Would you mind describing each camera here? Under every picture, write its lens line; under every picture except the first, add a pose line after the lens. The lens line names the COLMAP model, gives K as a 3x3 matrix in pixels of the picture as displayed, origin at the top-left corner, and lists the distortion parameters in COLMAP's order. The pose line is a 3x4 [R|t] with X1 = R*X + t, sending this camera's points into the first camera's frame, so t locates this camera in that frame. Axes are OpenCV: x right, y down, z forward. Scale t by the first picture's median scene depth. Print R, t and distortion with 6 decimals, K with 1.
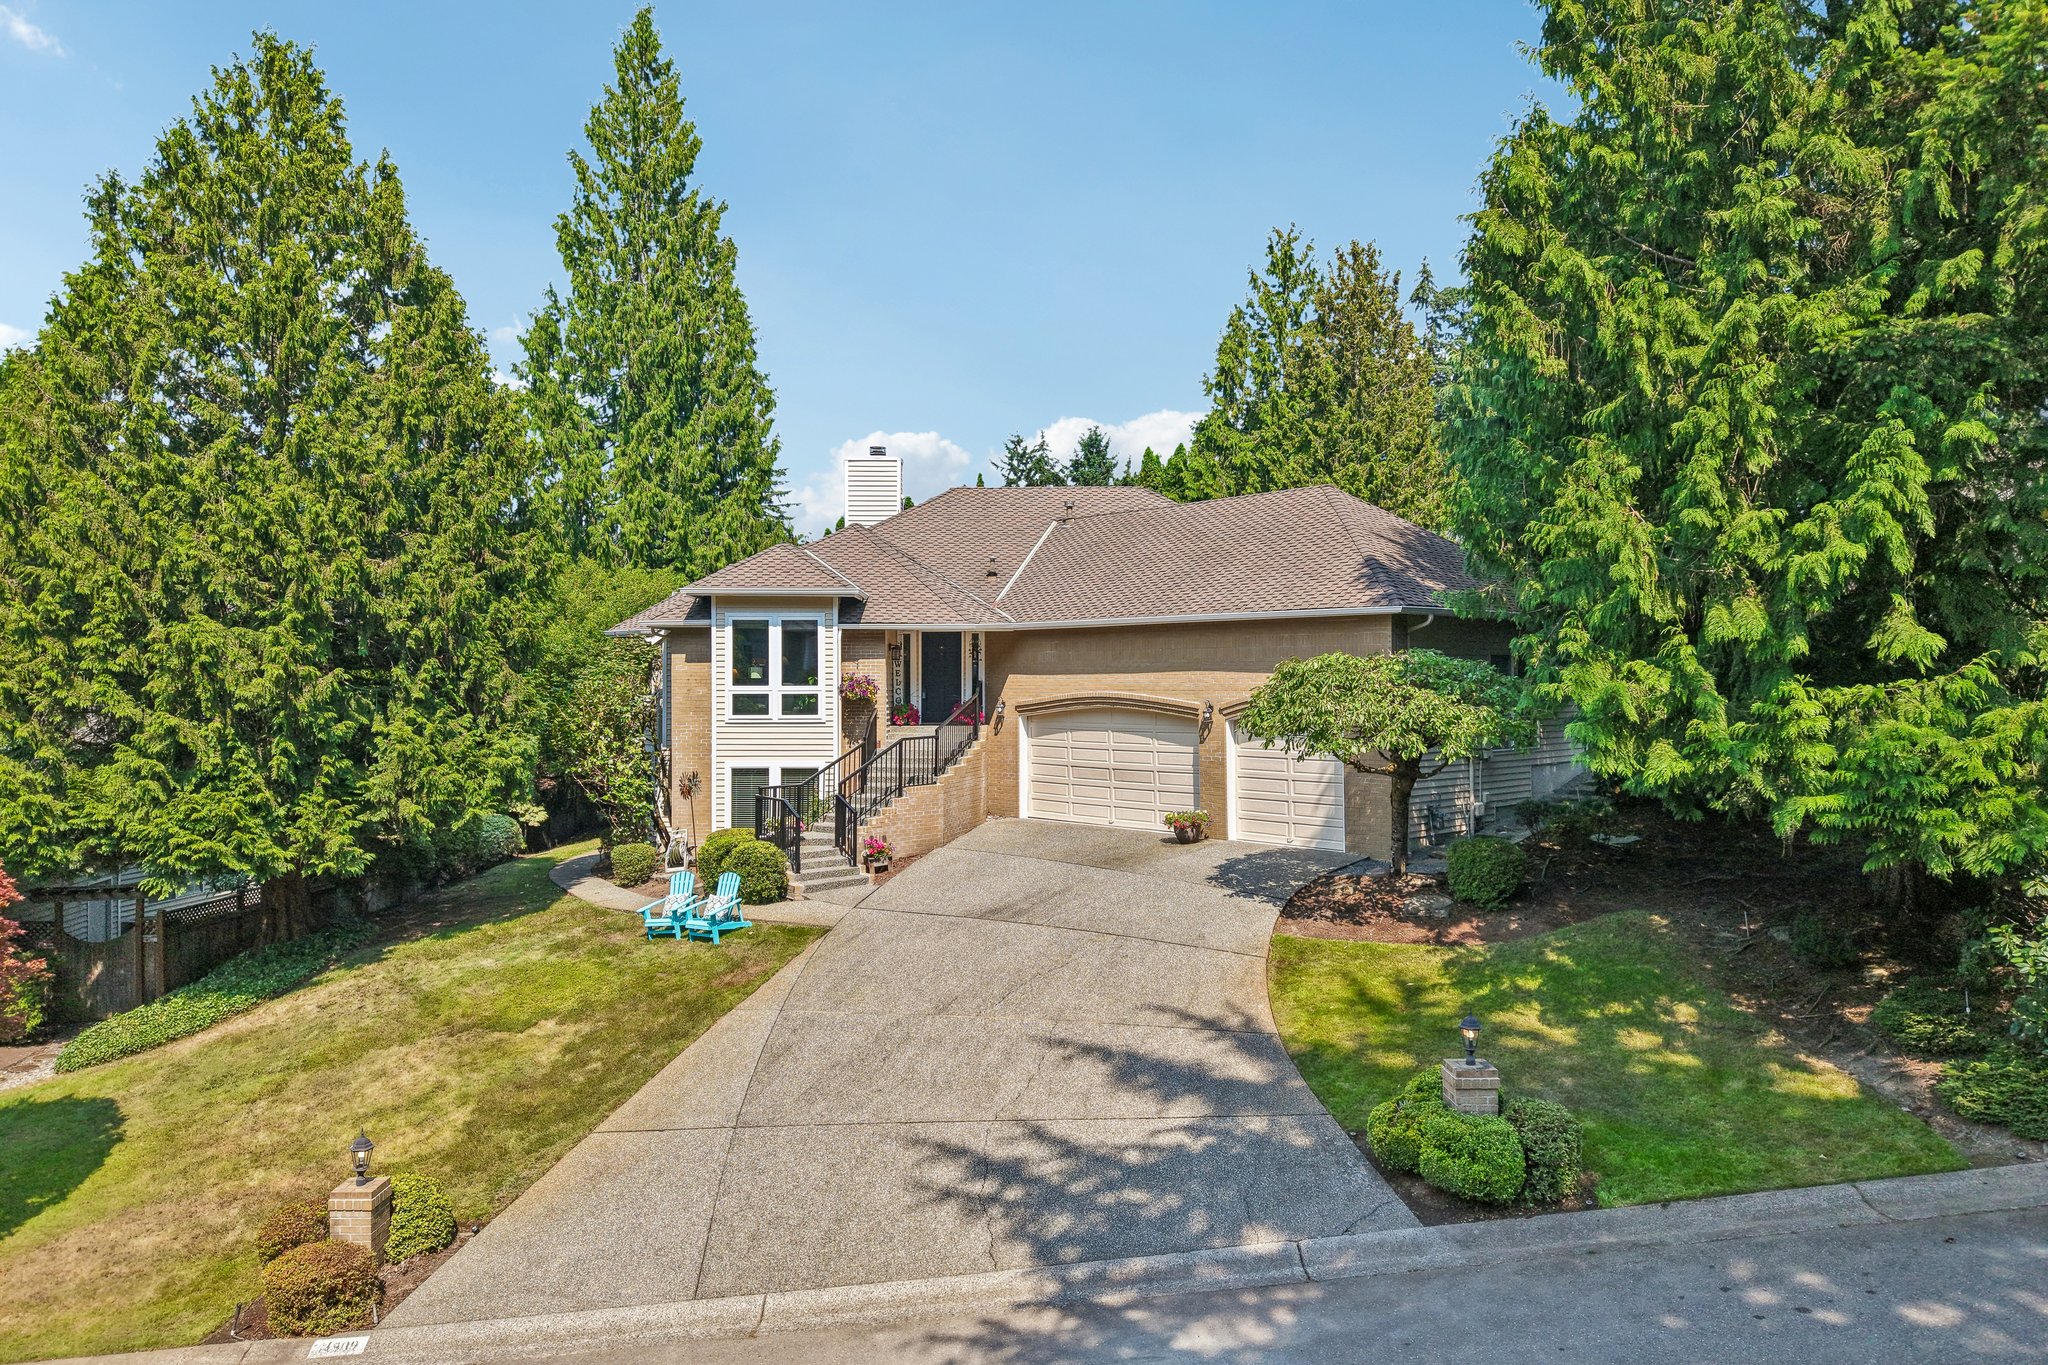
lens RADIAL K [[1369.0, 0, 1030.4], [0, 1369.0, 687.9], [0, 0, 1]] dist [0.033385, -0.039139]
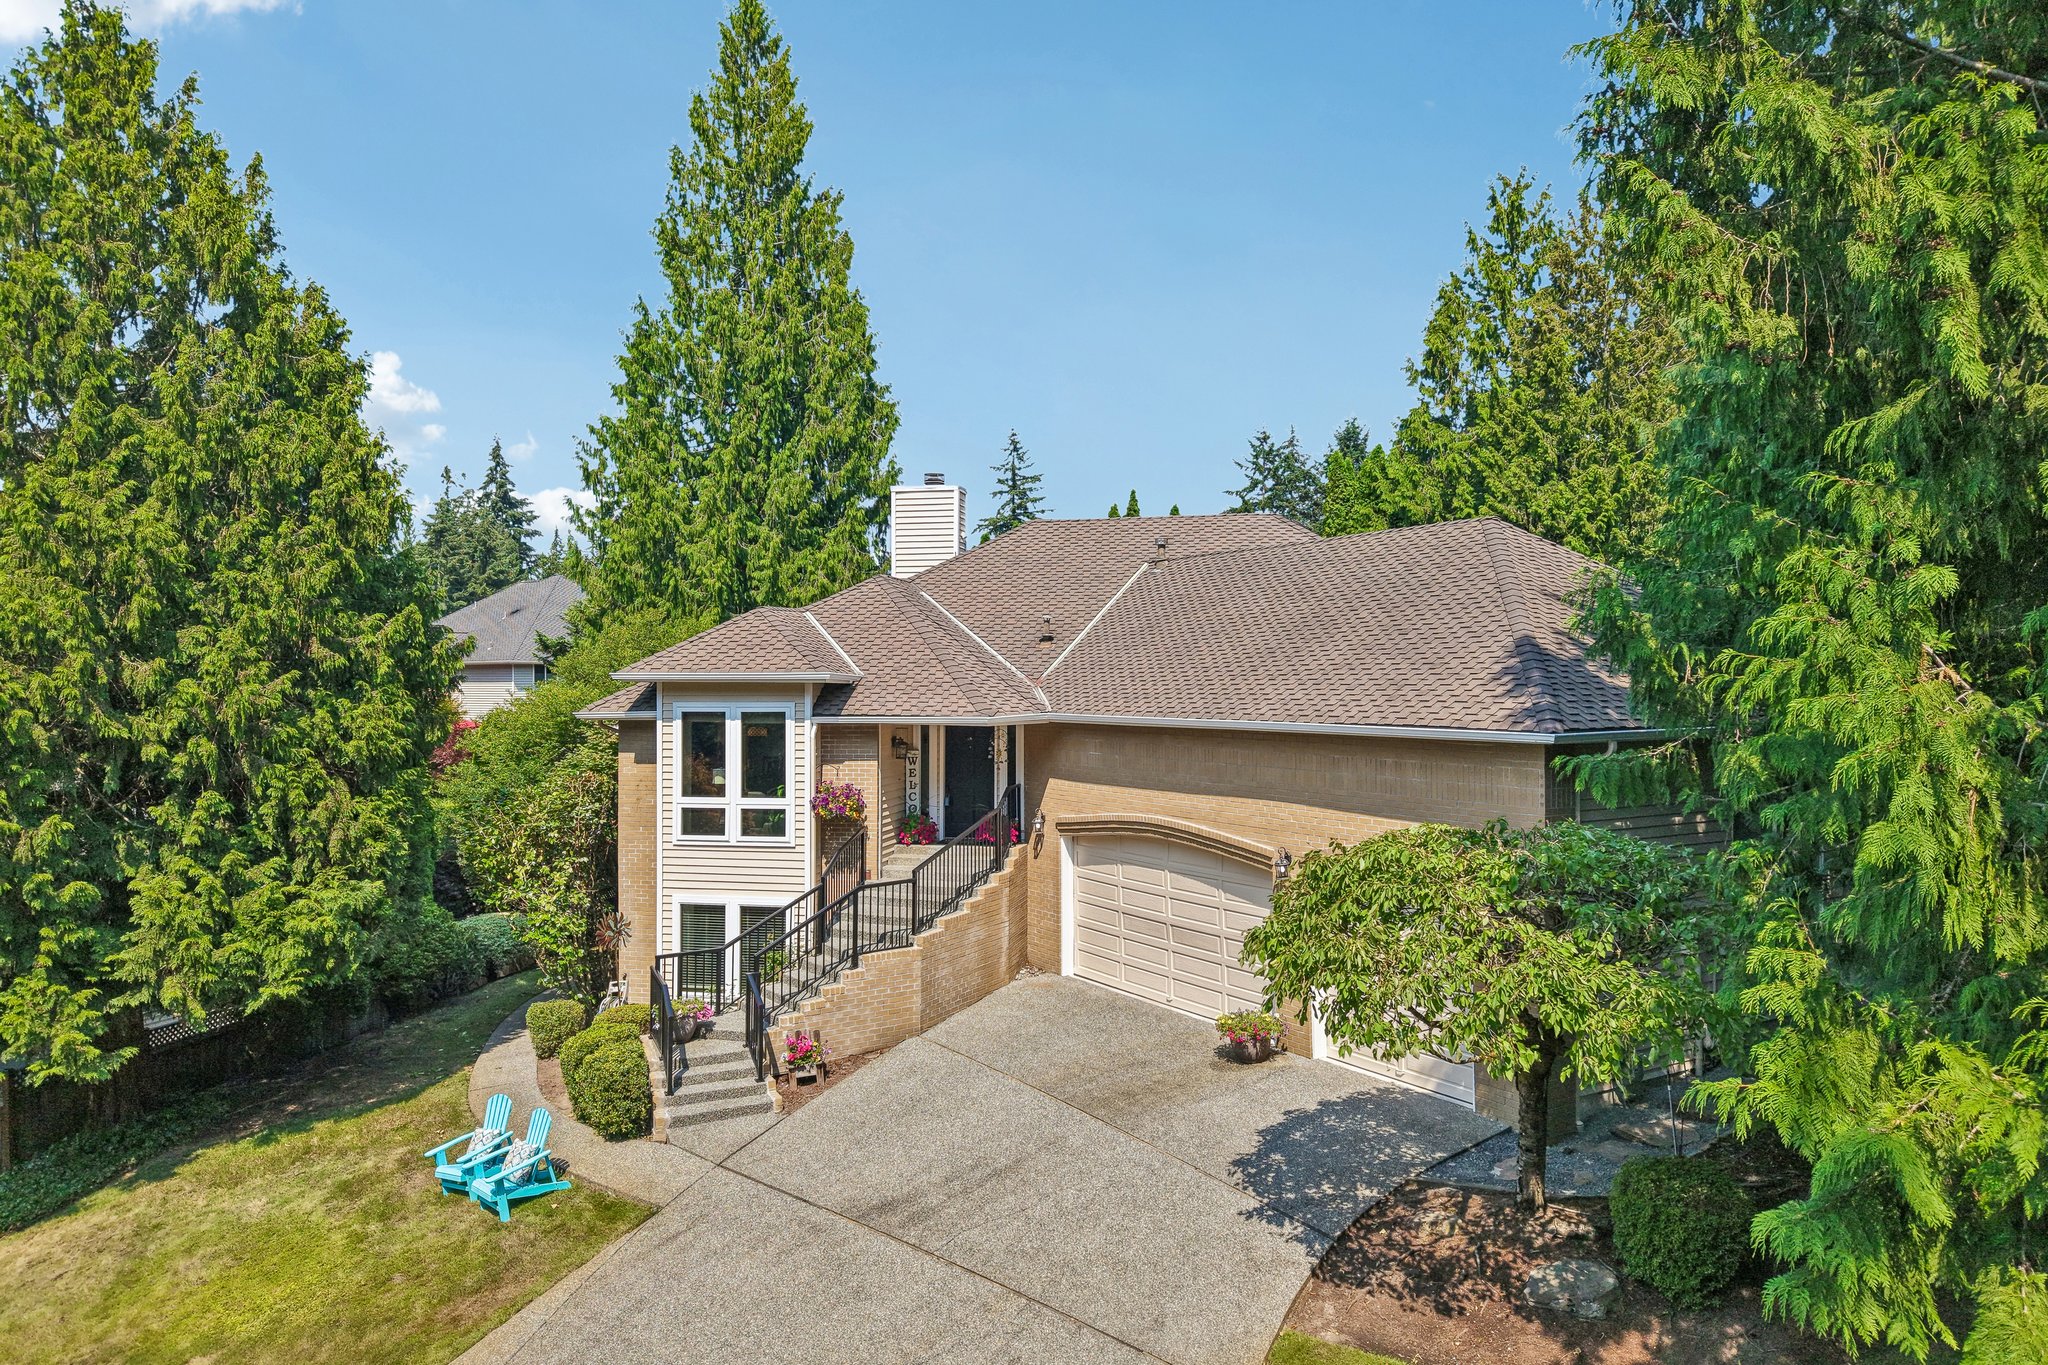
lens RADIAL K [[1369.0, 0, 1031.9], [0, 1369.0, 679.8], [0, 0, 1]] dist [0.033385, -0.039139]
pose [[0.978884, -0.000829, -0.204413, 0.138828], [0.000129, 0.999994, -0.003442, -0.067287], [0.204415, 0.003343, 0.978879, 0.292500]]
